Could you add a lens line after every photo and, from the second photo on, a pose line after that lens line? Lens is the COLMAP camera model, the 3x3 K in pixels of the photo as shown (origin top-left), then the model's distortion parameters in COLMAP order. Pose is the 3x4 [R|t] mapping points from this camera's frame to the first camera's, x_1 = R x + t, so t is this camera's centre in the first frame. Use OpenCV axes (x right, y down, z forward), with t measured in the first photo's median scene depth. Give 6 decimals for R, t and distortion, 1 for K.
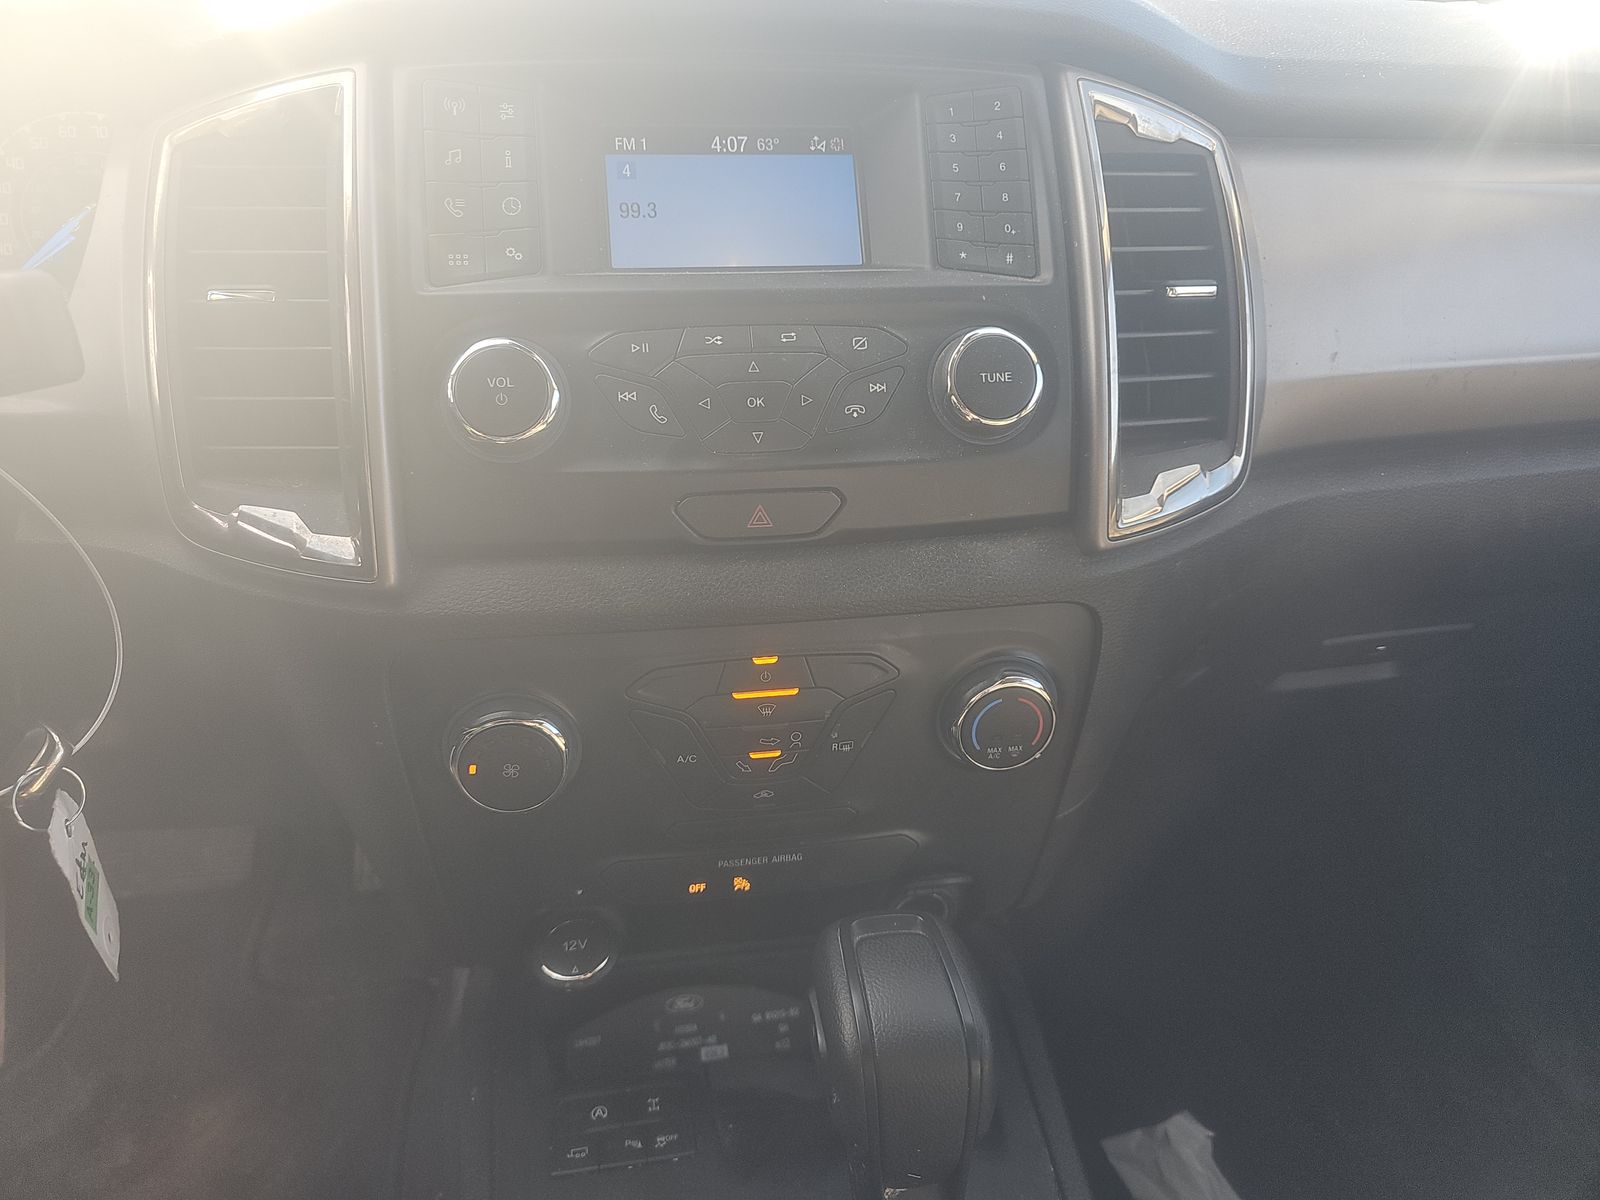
lens RADIAL K [[1081.3, 0, 800.4], [0, 1081.3, 581.9], [0, 0, 1]] dist [0.006500, -0.001206]
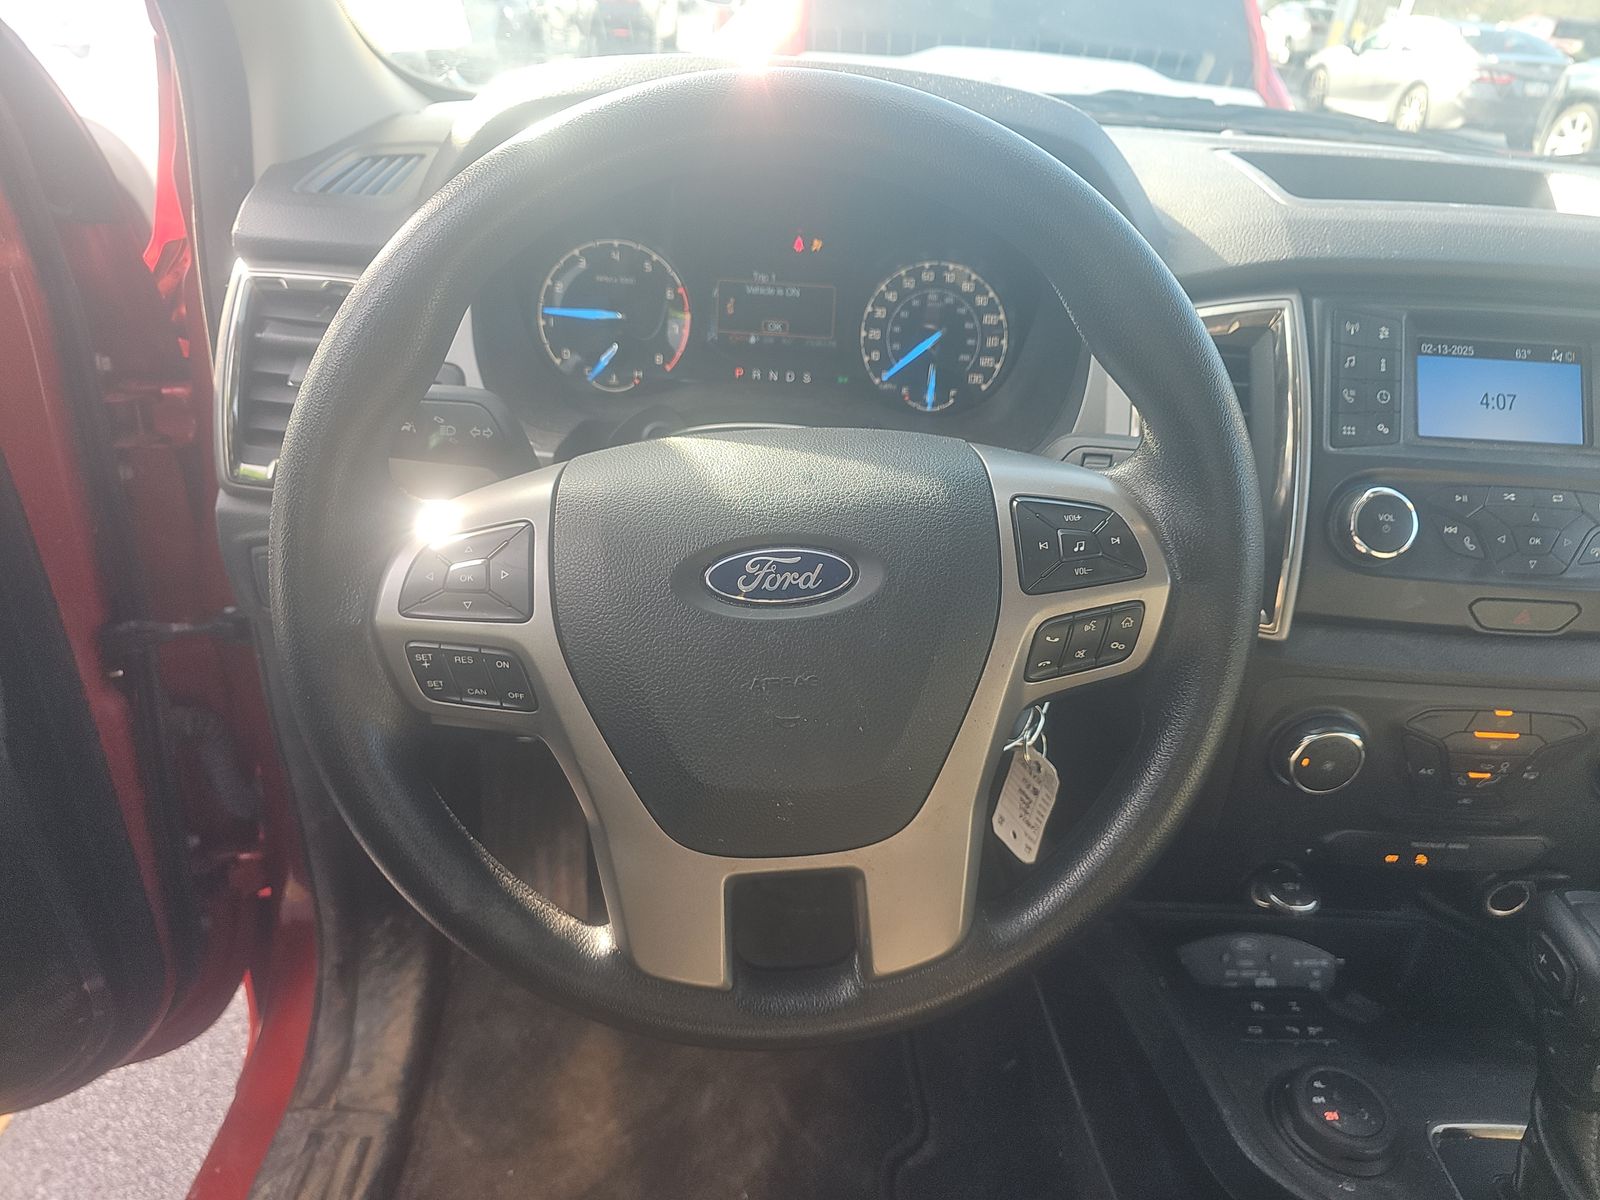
lens RADIAL K [[1077.1, 0, 800.0], [0, 1077.1, 600.0], [0, 0, 1]] dist [-0.007049, -0.001603]
pose [[0.988730, 0.106486, -0.105232, -0.762893], [-0.103717, 0.994109, 0.031455, -0.023894], [0.107961, -0.020186, 0.993950, -0.504914]]
